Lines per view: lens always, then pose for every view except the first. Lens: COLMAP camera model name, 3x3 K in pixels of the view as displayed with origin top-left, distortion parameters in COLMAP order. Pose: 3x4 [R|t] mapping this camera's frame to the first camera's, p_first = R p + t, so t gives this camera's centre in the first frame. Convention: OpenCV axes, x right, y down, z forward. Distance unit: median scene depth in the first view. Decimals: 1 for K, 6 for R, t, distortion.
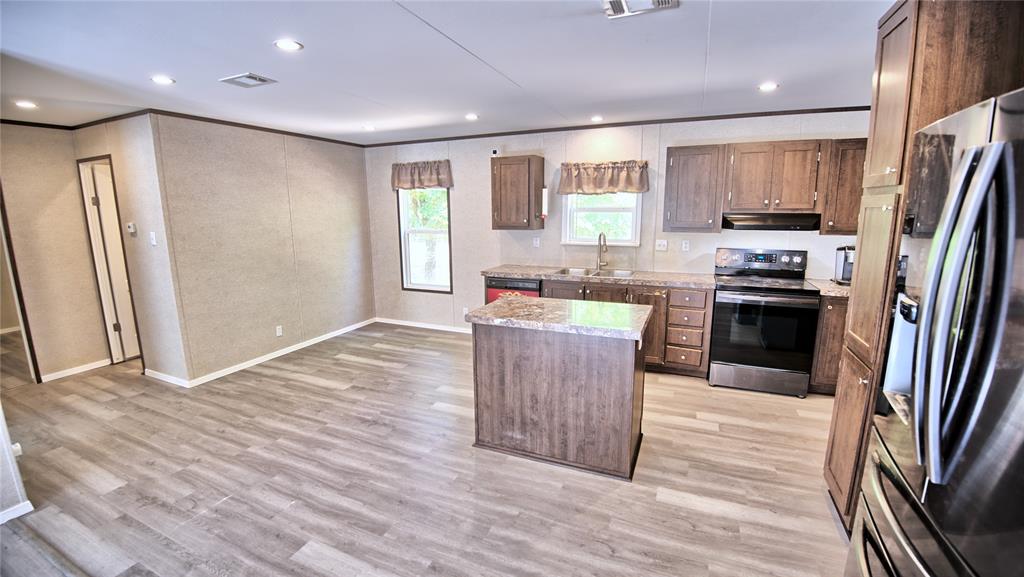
lens RADIAL K [[419.4, 0, 512.0], [0, 419.4, 288.5], [0, 0, 1]] dist [-0.036646, -0.000757]
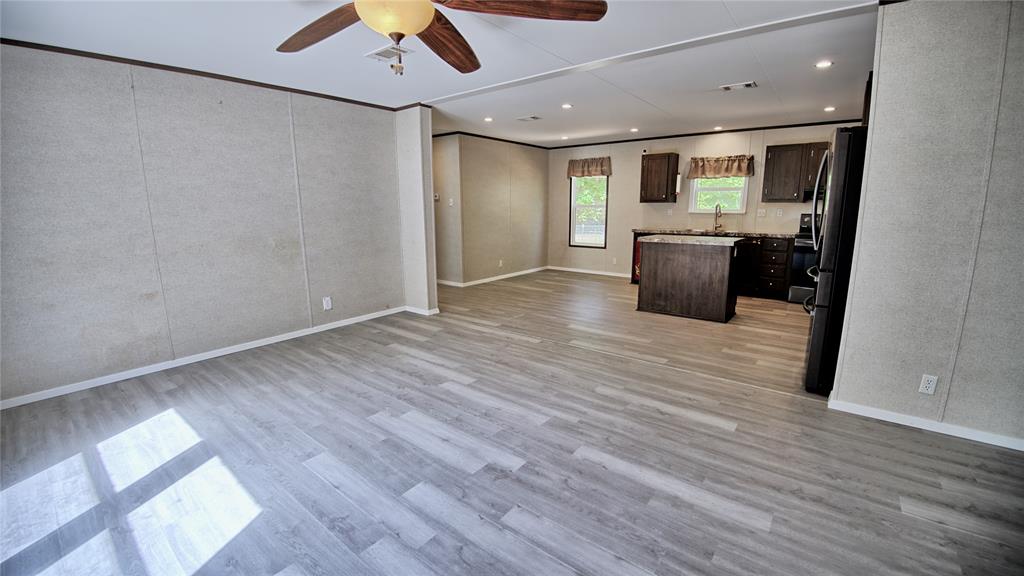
lens RADIAL K [[419.4, 0, 512.0], [0, 419.4, 288.0], [0, 0, 1]] dist [-0.036646, -0.000757]
pose [[0.966786, 0.052151, -0.250211, -0.108452], [-0.050362, 0.998639, 0.013554, 0.182170], [0.250577, -0.000503, 0.968097, -0.612851]]
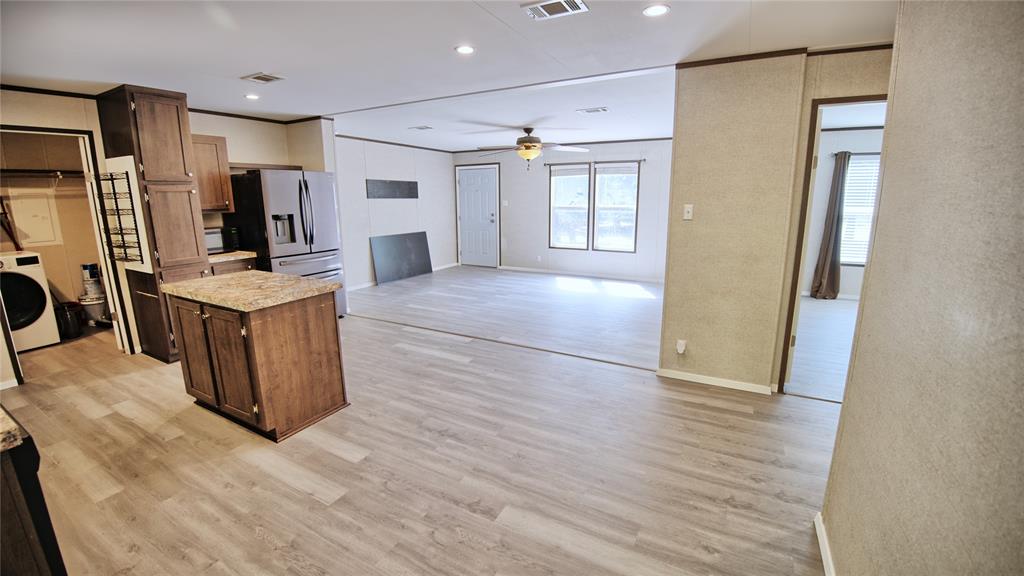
lens RADIAL K [[419.4, 0, 512.0], [0, 419.4, 288.0], [0, 0, 1]] dist [-0.036646, -0.000757]
pose [[-0.996291, 0.000744, 0.086046, -0.398211], [0.034532, 0.919366, 0.391885, -0.205149], [-0.078816, 0.393403, -0.915982, 1.203470]]
